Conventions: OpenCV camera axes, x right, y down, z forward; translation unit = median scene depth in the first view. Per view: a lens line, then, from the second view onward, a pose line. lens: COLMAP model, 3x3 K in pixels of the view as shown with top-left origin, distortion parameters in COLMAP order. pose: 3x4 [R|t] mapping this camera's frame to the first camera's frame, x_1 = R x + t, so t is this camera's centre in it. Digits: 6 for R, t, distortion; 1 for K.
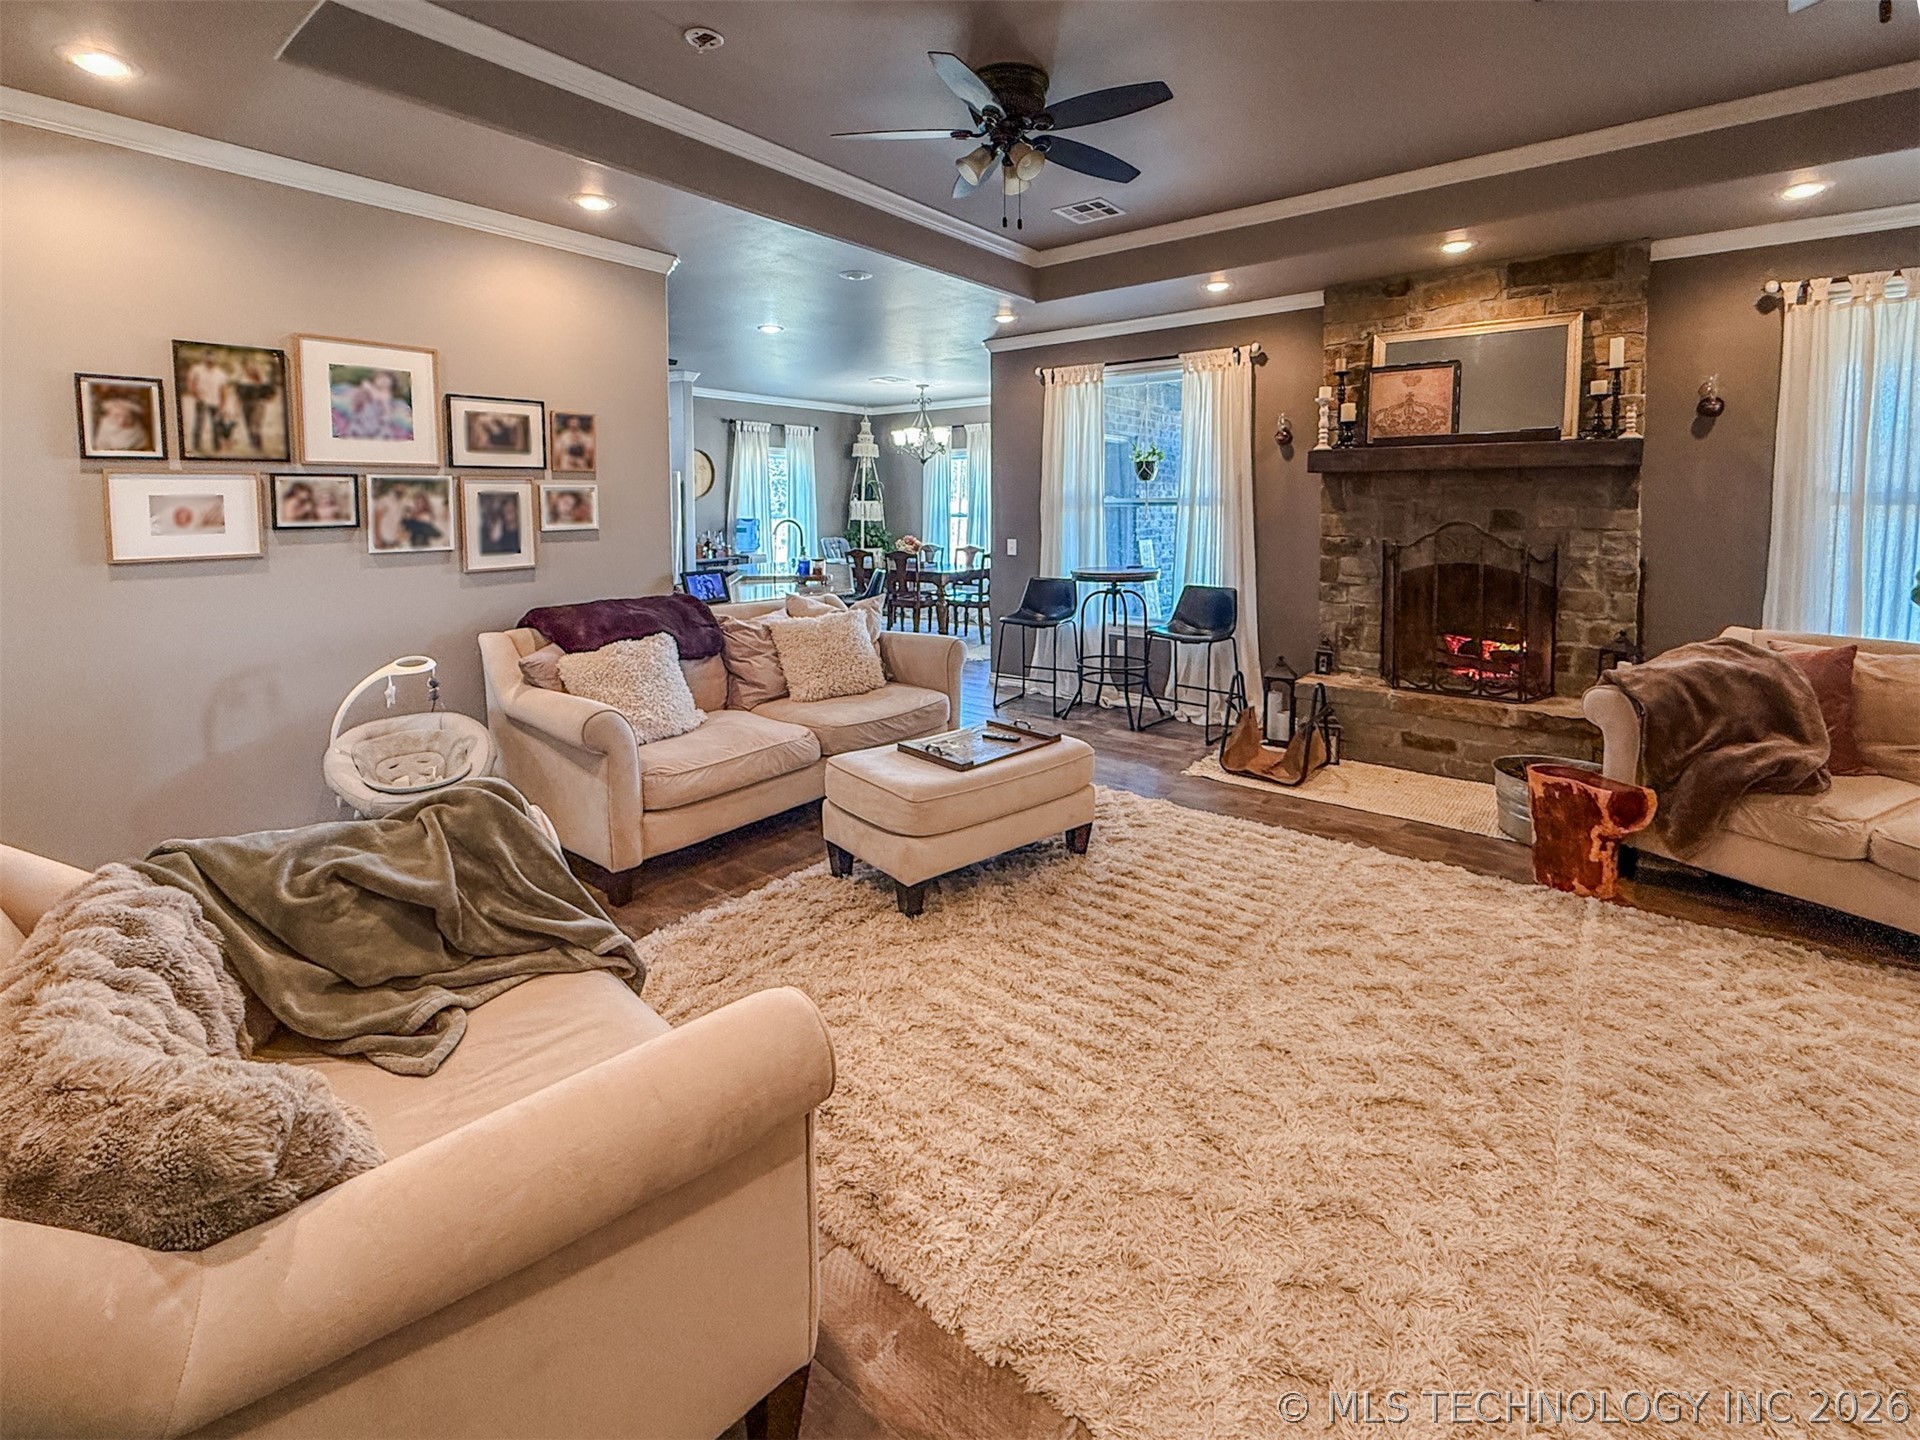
lens RADIAL K [[840.0, 0, 940.7], [0, 840.0, 549.5], [0, 0, 1]] dist [-0.000616, -0.000715]
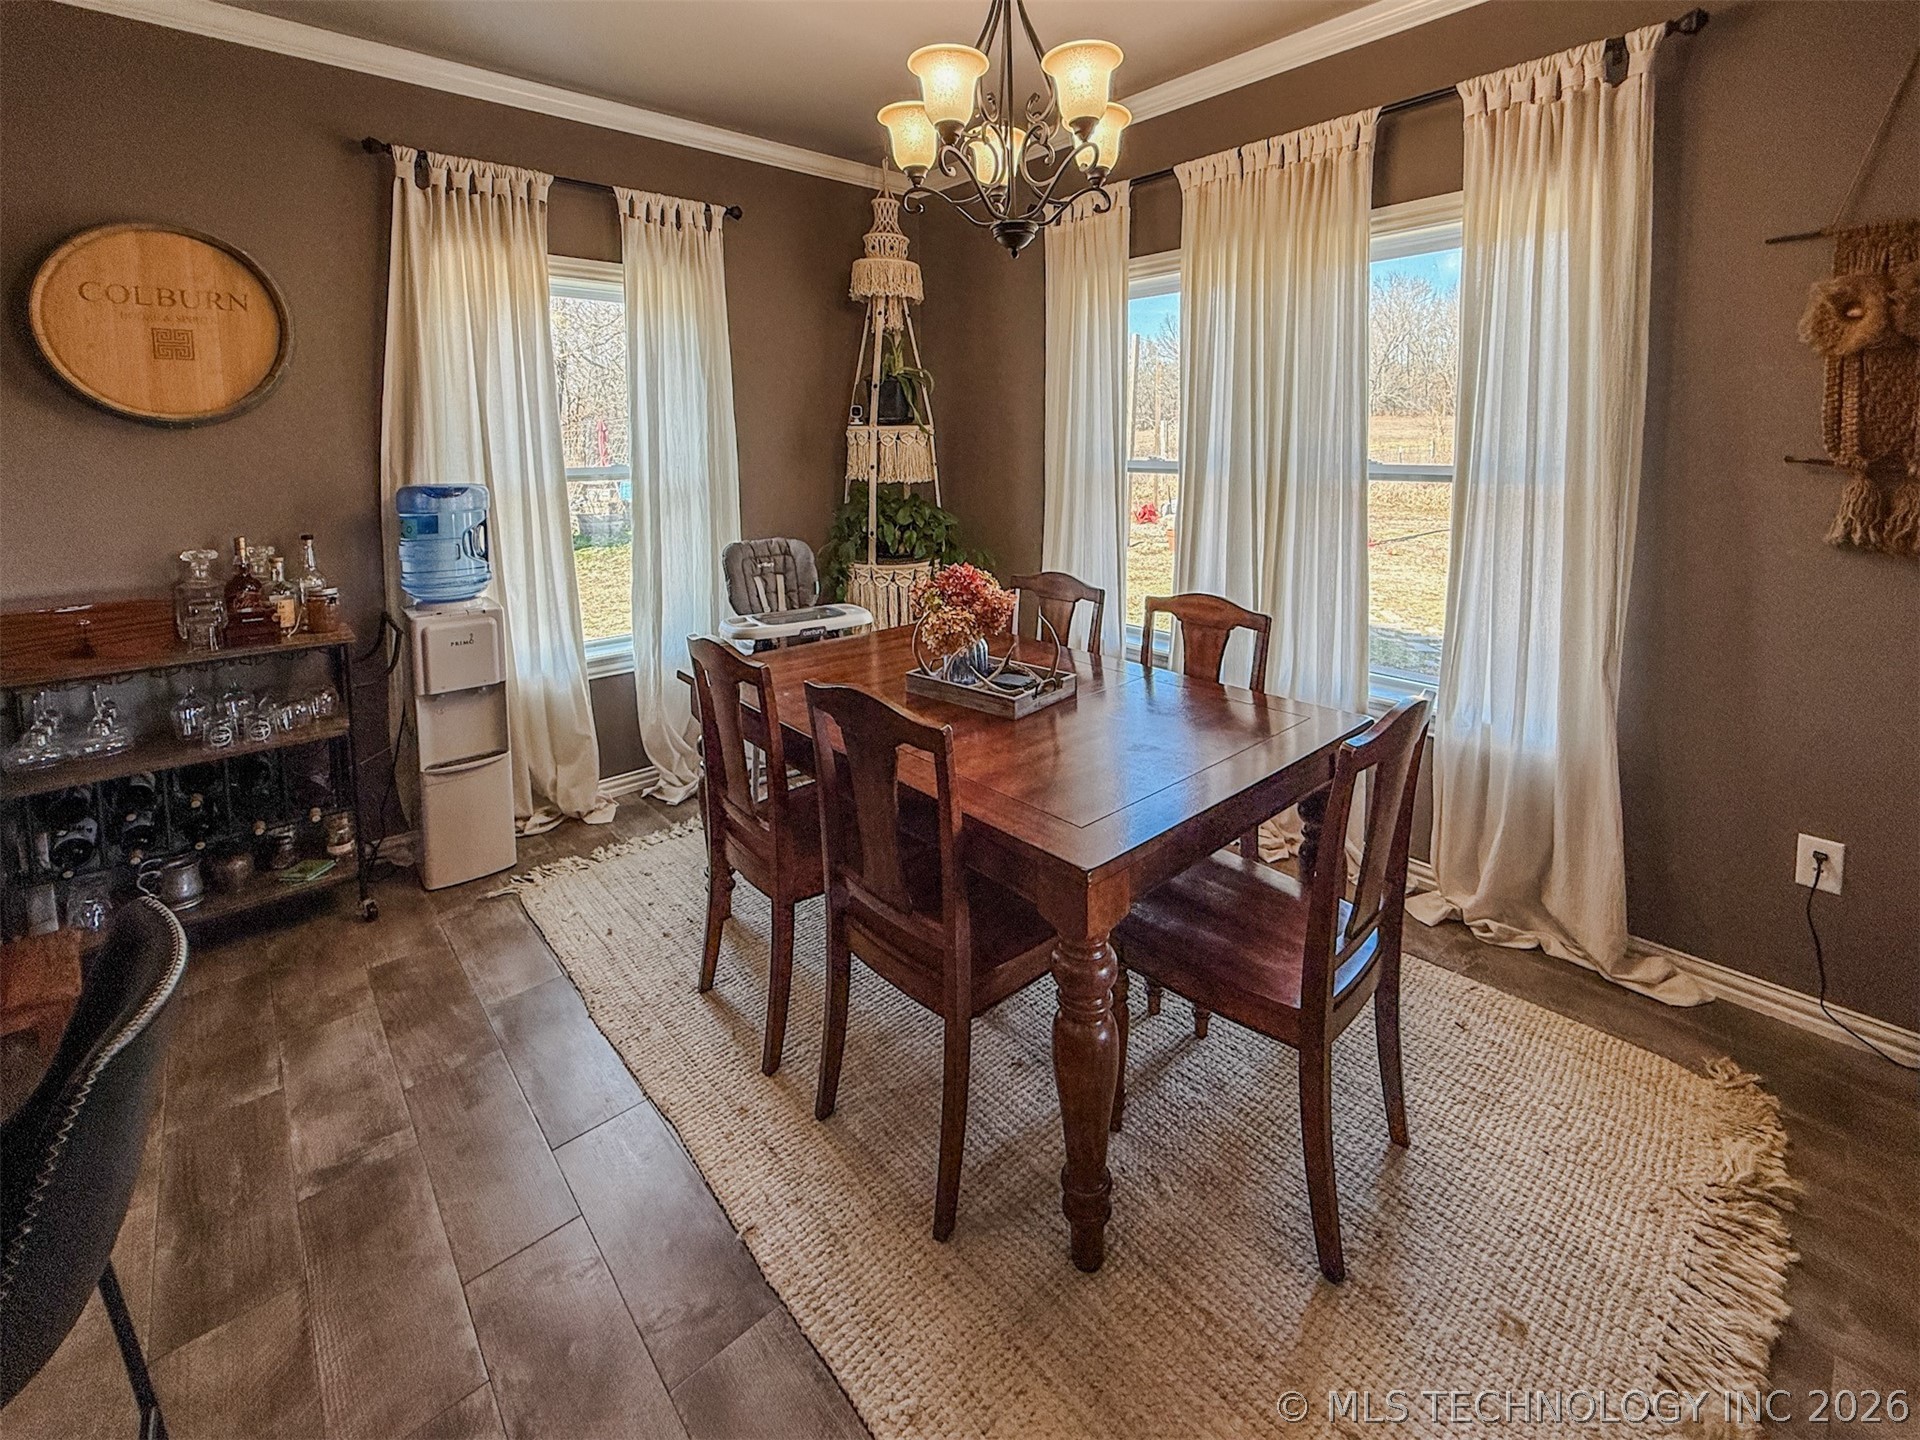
lens RADIAL K [[840.0, 0, 988.1], [0, 840.0, 516.9], [0, 0, 1]] dist [-0.000616, -0.000715]
pose [[0.990207, 0.012800, -0.139018, 0.009275], [-0.007015, 0.999092, 0.042026, -0.102020], [0.139430, -0.040639, 0.989398, 1.933641]]
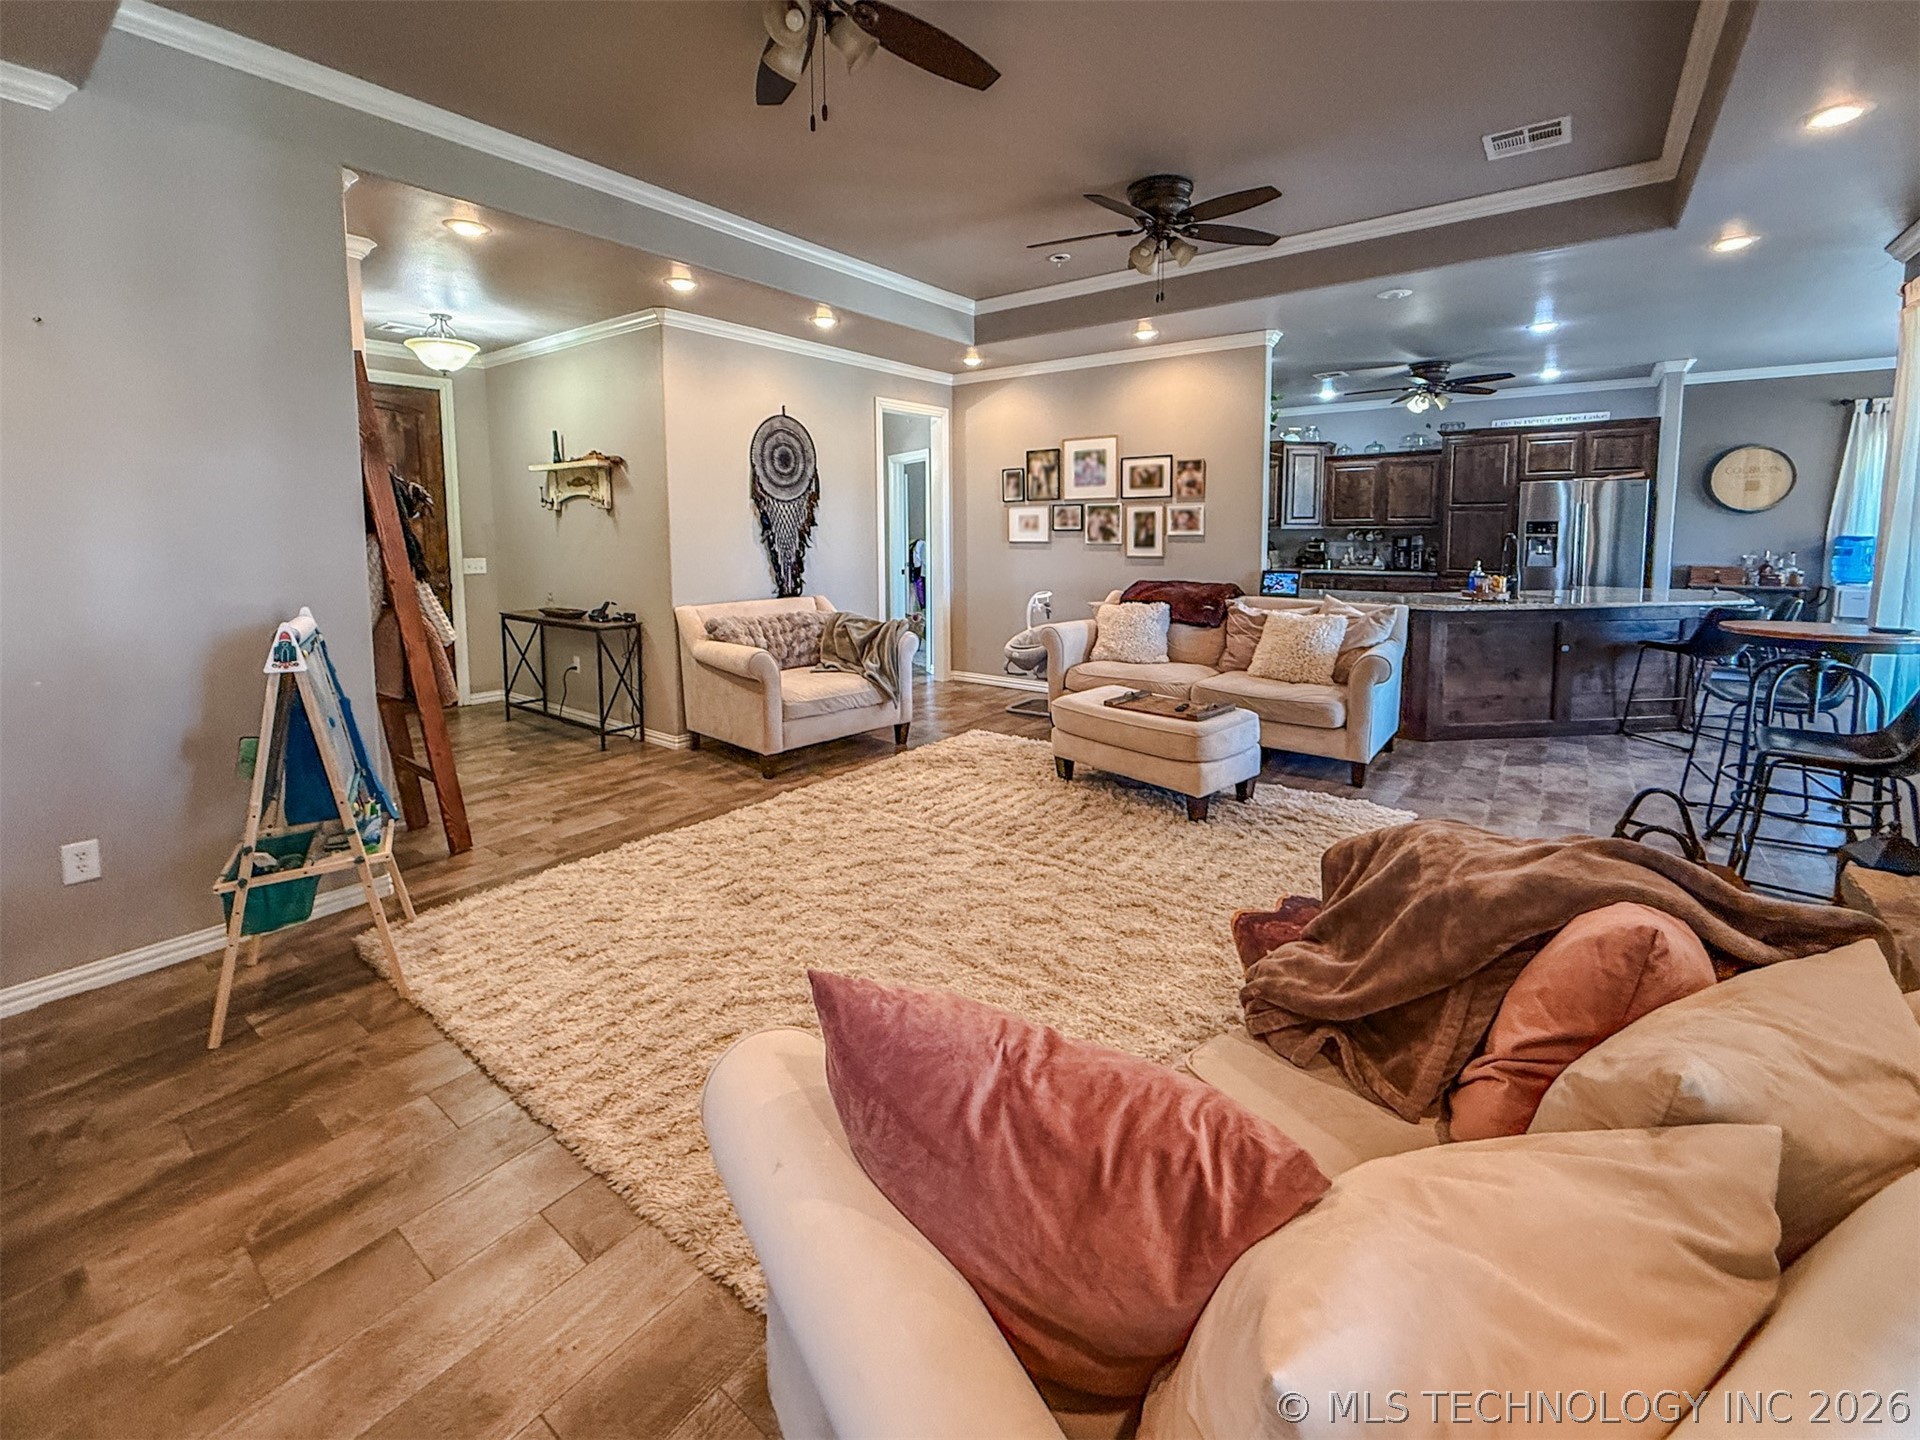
lens RADIAL K [[840.0, 0, 953.6], [0, 840.0, 601.6], [0, 0, 1]] dist [-0.000616, -0.000715]
pose [[0.030470, 0.099694, -0.994552, 1.210684], [-0.050194, 0.993911, 0.098092, -0.035093], [0.998275, 0.046932, 0.035288, 0.568133]]
